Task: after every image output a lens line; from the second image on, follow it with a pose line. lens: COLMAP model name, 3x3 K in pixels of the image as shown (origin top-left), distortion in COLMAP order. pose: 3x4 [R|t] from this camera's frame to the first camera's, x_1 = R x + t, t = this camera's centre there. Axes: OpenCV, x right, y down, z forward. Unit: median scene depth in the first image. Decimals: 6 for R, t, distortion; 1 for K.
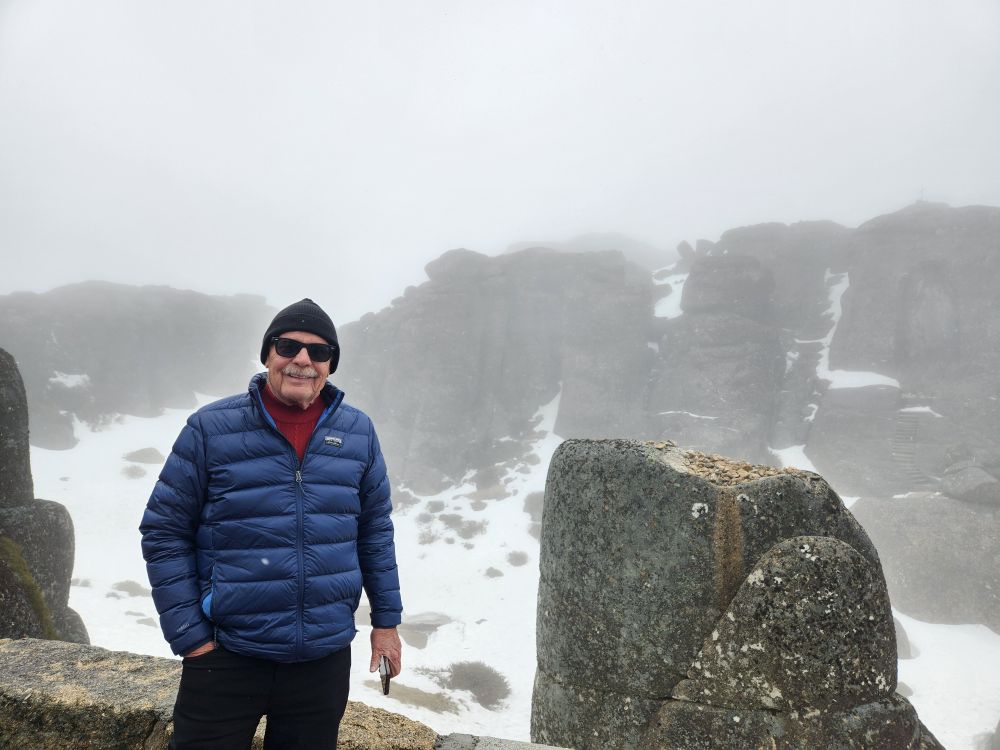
lens RADIAL K [[648.8, 0, 506.0], [0, 648.8, 376.7], [0, 0, 1]] dist [0.060697, -0.042948]
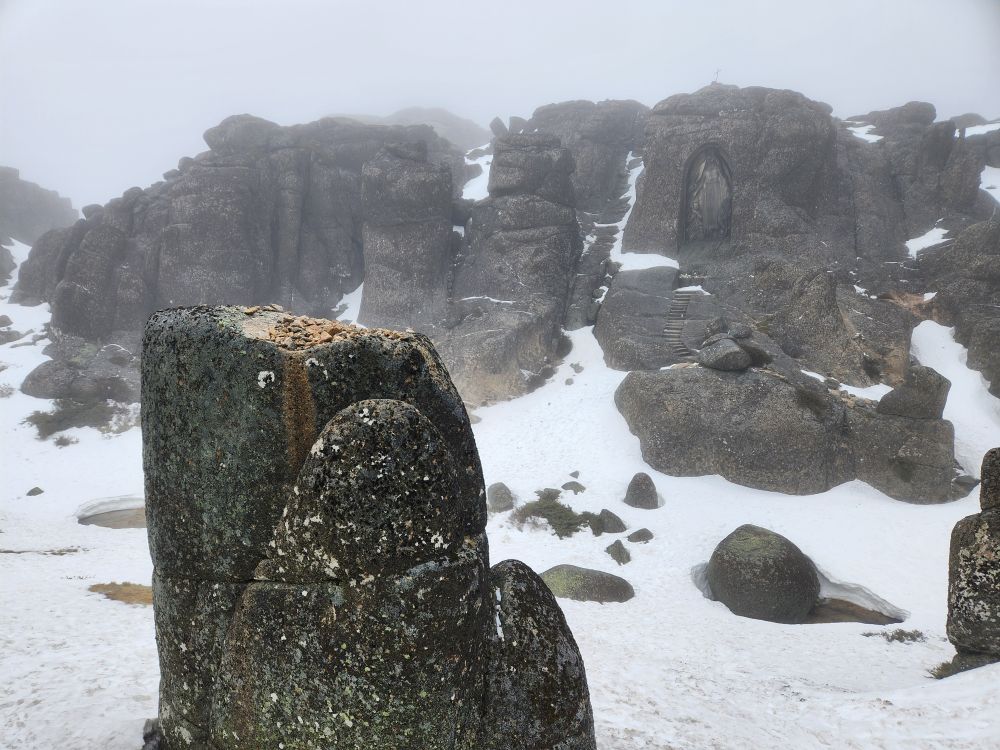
lens RADIAL K [[648.8, 0, 480.4], [0, 648.8, 395.8], [0, 0, 1]] dist [0.060697, -0.042948]
pose [[0.976701, -0.052557, 0.208069, 0.130445], [0.011059, 0.980586, 0.195778, 0.019483], [-0.214319, -0.188916, 0.958321, 0.032559]]
